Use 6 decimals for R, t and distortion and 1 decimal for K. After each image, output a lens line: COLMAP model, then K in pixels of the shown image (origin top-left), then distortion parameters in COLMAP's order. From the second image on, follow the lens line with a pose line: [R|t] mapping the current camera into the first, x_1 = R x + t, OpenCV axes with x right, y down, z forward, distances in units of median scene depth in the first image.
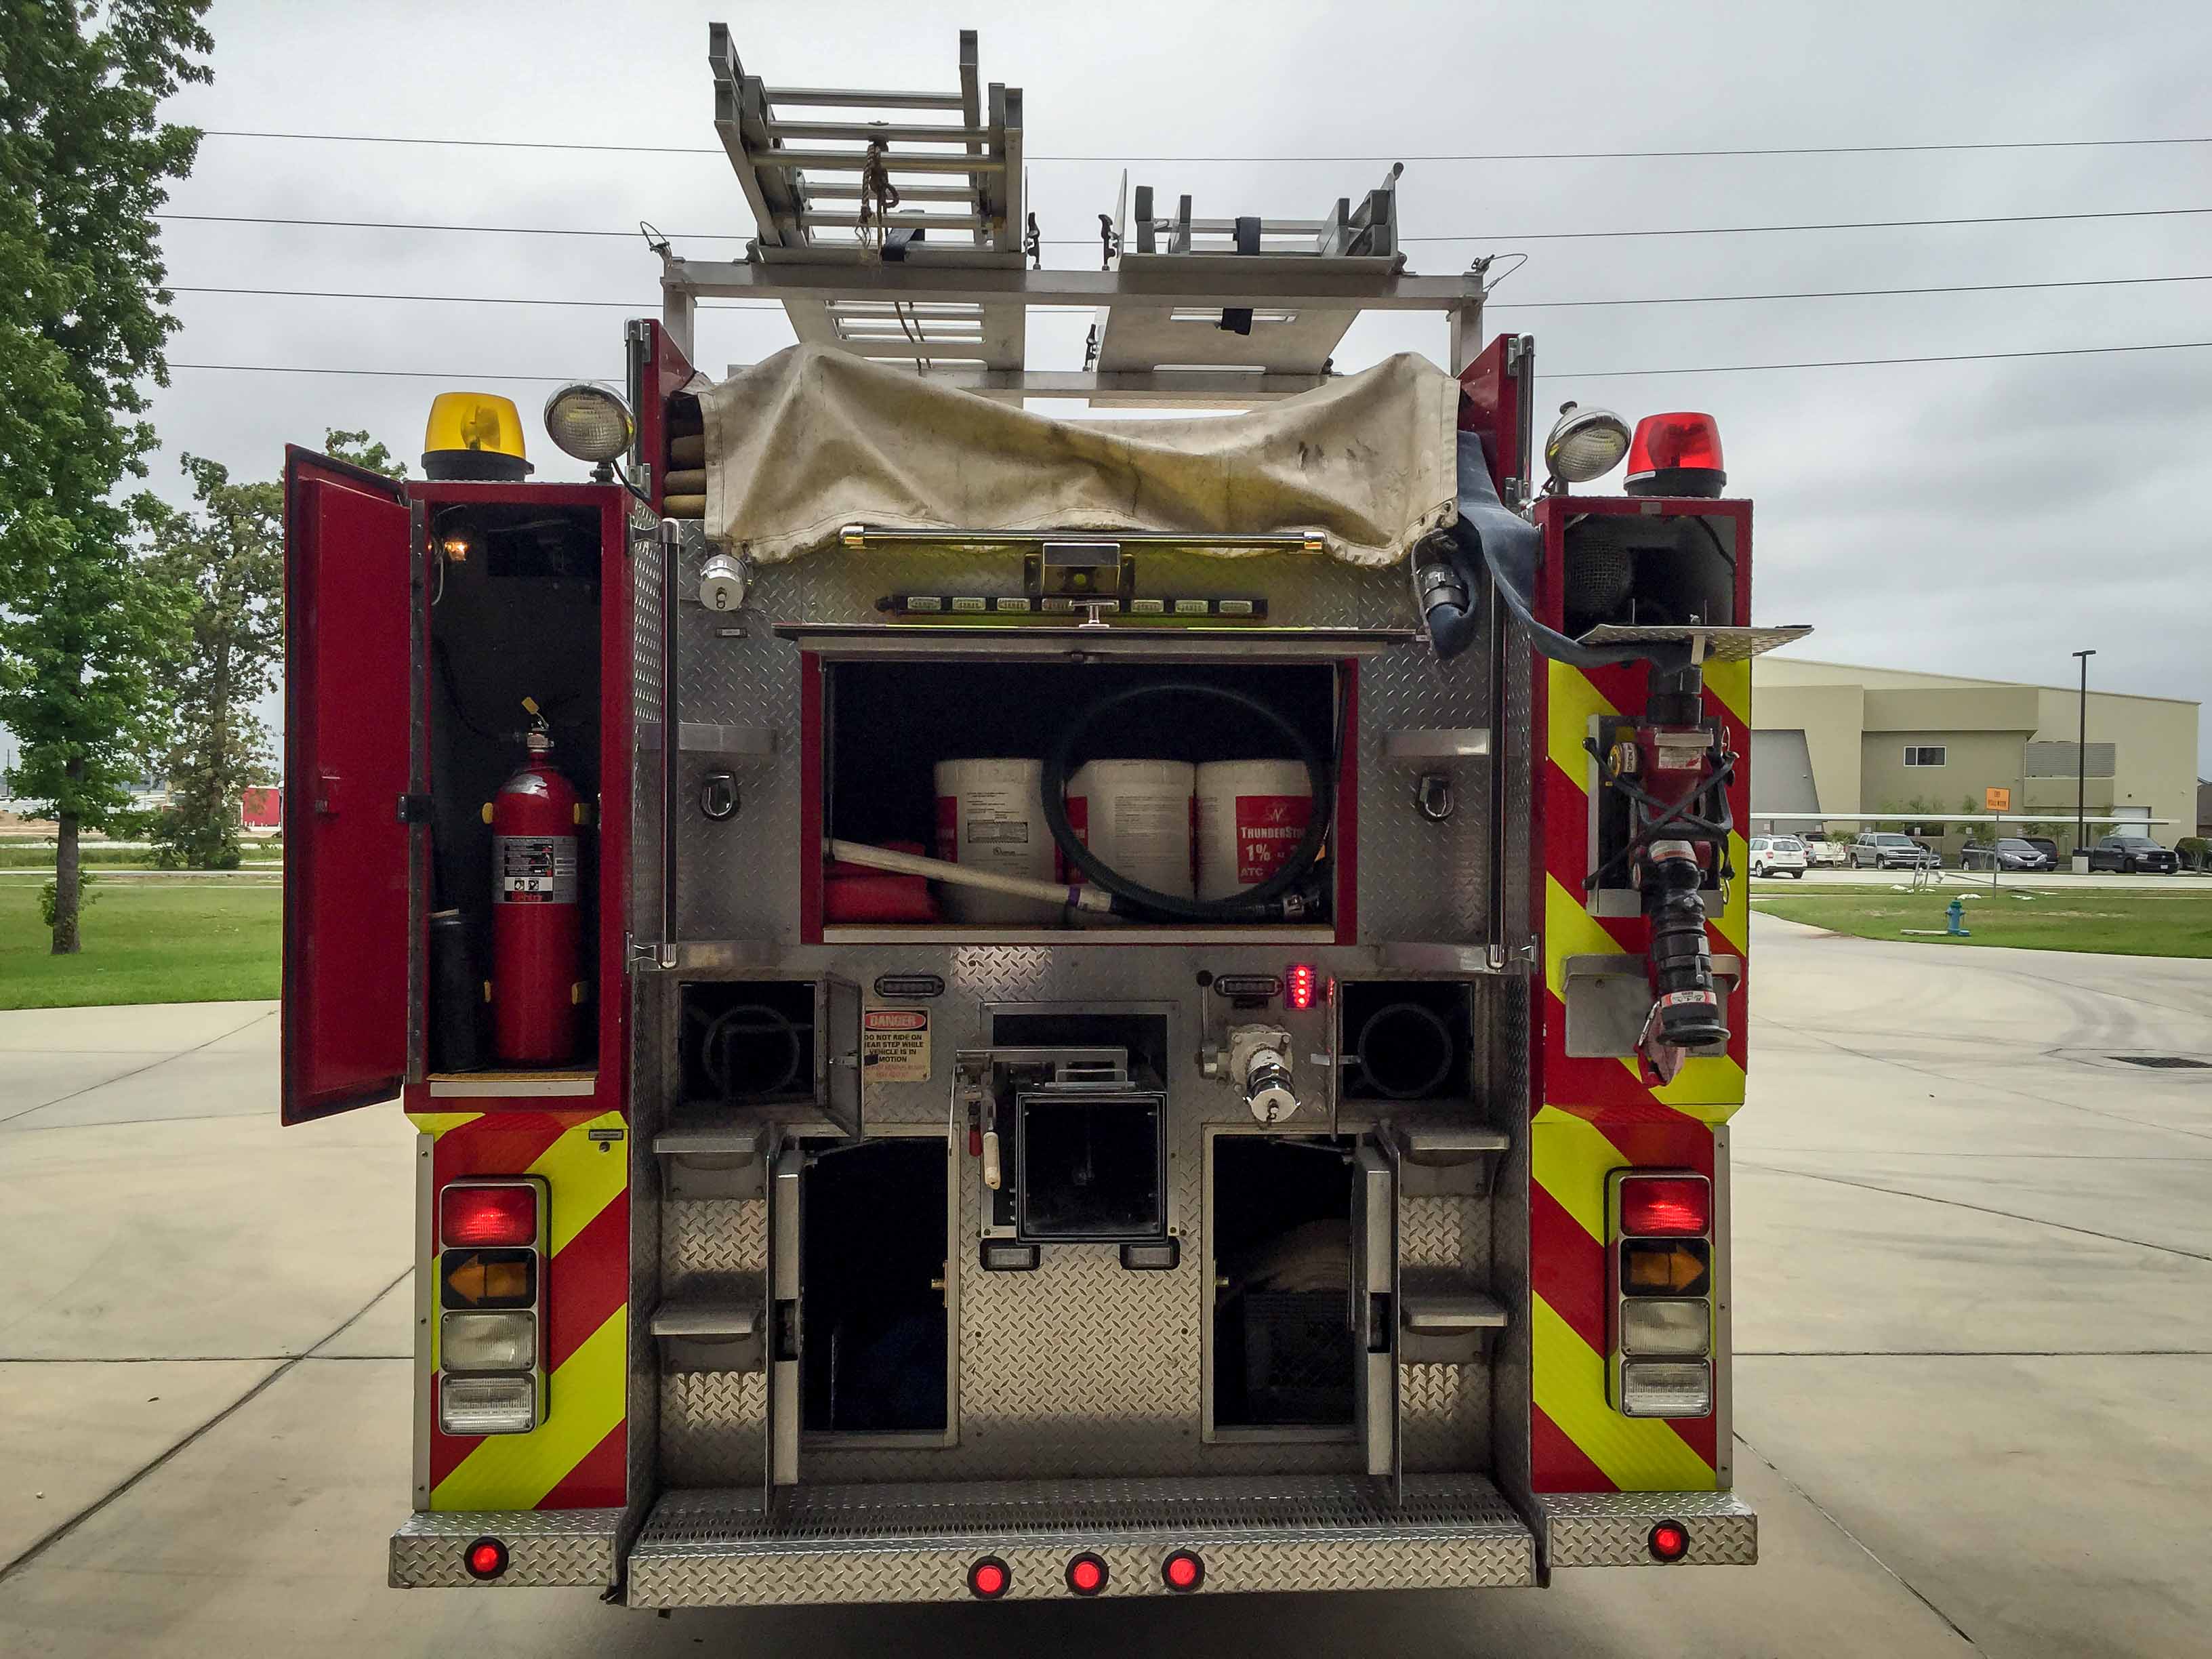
lens RADIAL K [[1871.8, 0, 1106.0], [0, 1871.8, 829.5], [0, 0, 1]] dist [0.075972, -0.139346]
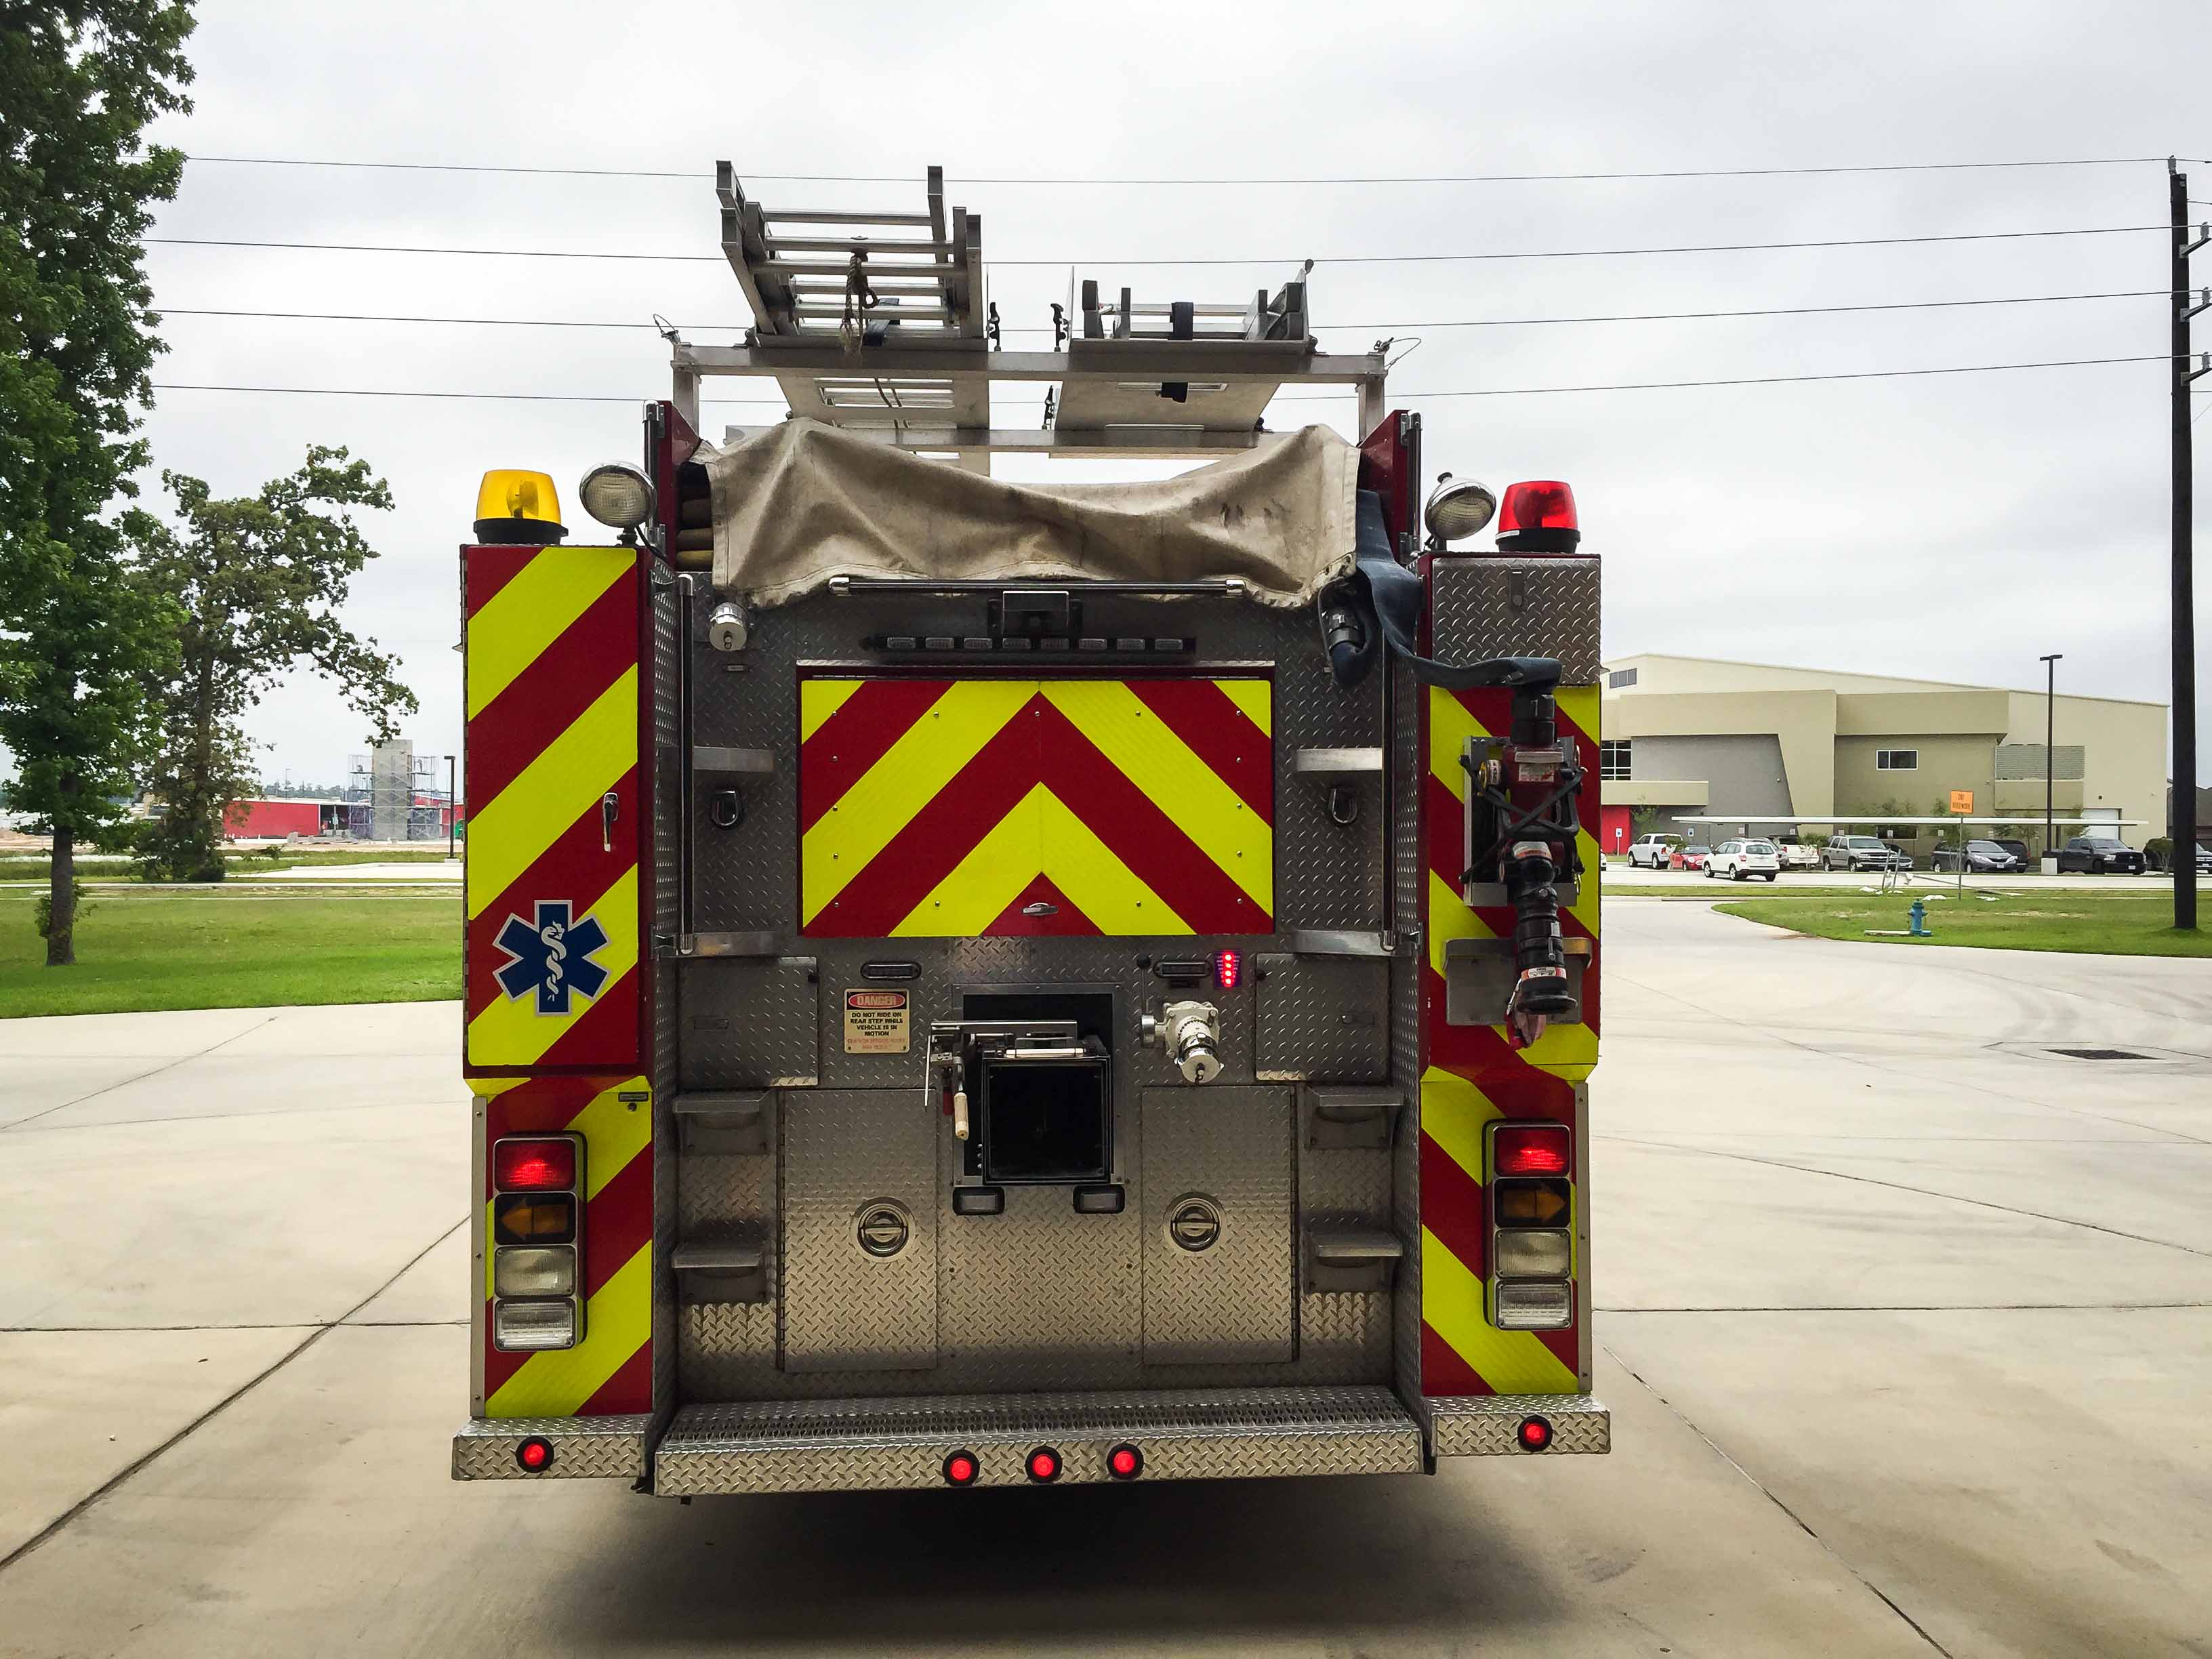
lens RADIAL K [[1863.1, 0, 1111.6], [0, 1863.1, 835.1], [0, 0, 1]] dist [0.083484, -0.106774]
pose [[0.999890, -0.006115, 0.013484, 0.017271], [0.006127, 0.999981, -0.000882, 0.000835], [-0.013479, 0.000965, 0.999909, -0.162148]]
